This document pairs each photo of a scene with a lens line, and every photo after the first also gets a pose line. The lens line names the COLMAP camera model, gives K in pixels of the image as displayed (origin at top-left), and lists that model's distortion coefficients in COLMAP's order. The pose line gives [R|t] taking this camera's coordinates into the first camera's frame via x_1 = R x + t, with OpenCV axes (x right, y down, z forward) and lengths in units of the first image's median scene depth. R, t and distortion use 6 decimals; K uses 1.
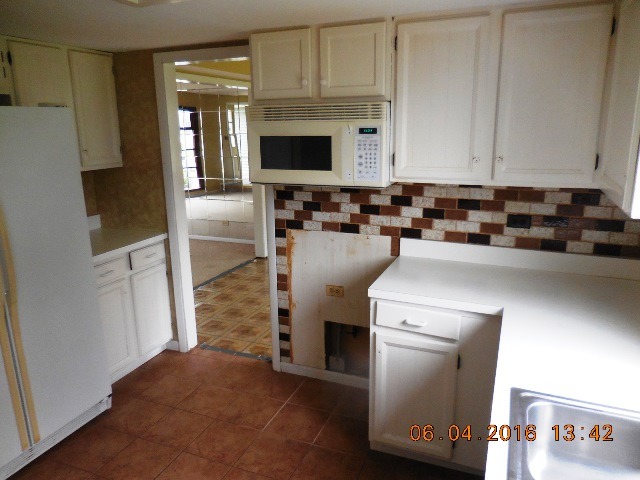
lens RADIAL K [[477.0, 0, 320.0], [0, 477.0, 240.0], [0, 0, 1]] dist [-0.001375, 0.001026]
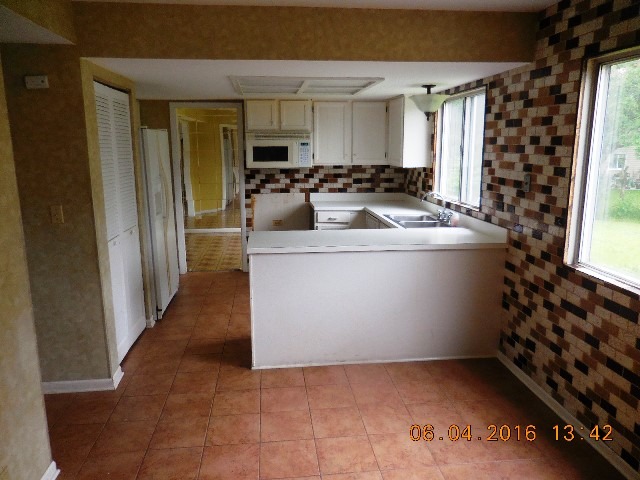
lens RADIAL K [[477.0, 0, 320.0], [0, 477.0, 240.0], [0, 0, 1]] dist [-0.001375, 0.001026]
pose [[0.876031, -0.087164, 0.474312, -0.898023], [0.108680, 0.993912, -0.018075, 0.270633], [-0.469849, 0.067383, 0.880171, -0.999390]]
